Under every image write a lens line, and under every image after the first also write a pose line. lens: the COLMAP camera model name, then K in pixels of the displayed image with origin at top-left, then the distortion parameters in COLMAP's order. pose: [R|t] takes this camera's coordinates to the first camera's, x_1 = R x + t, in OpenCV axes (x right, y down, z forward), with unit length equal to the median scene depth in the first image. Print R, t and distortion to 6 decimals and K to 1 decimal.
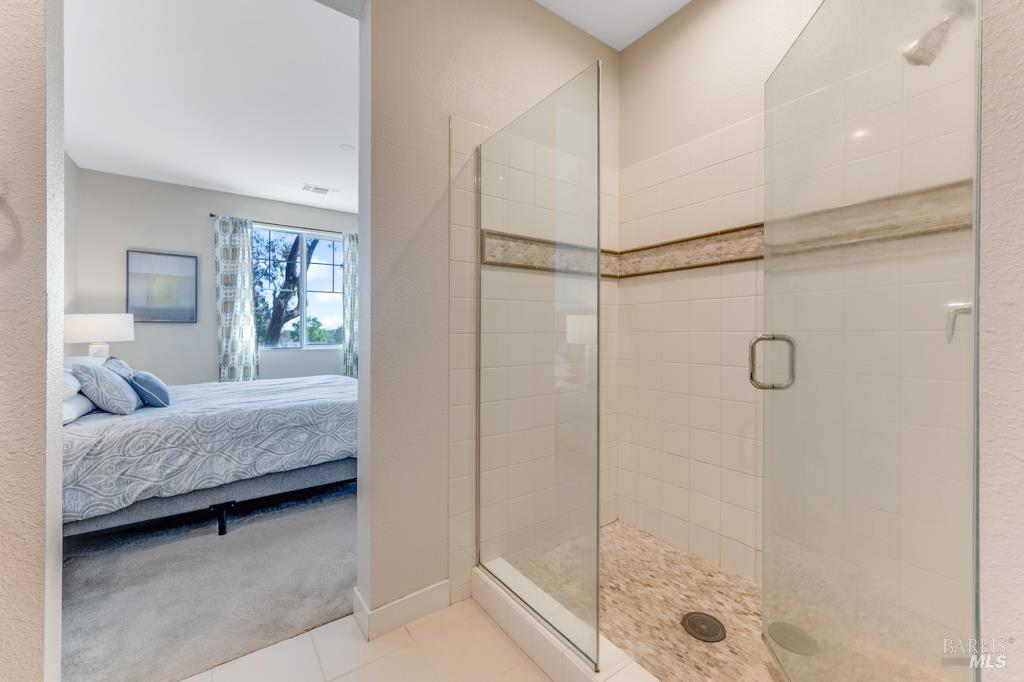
lens RADIAL K [[405.0, 0, 512.2], [0, 405.0, 334.3], [0, 0, 1]] dist [0.002082, -0.000175]
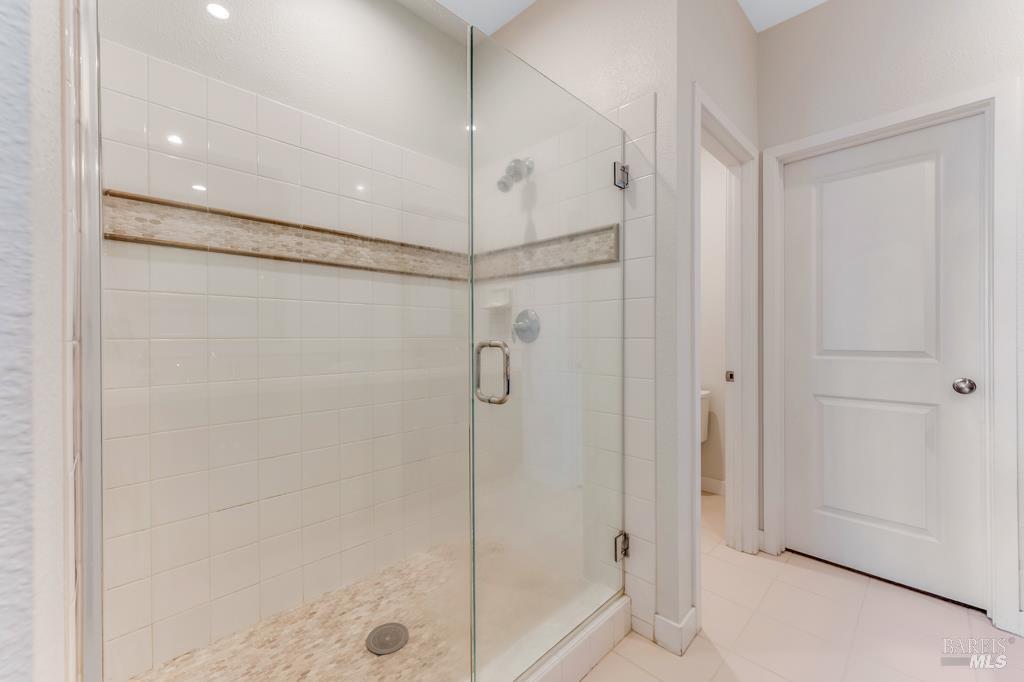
lens RADIAL K [[405.0, 0, 507.6], [0, 405.0, 341.6], [0, 0, 1]] dist [0.002082, -0.000175]
pose [[-0.148299, -0.006592, 0.988921, -0.521020], [0.007797, 0.999939, 0.007835, -0.002252], [-0.988912, 0.008872, -0.148238, 0.827542]]
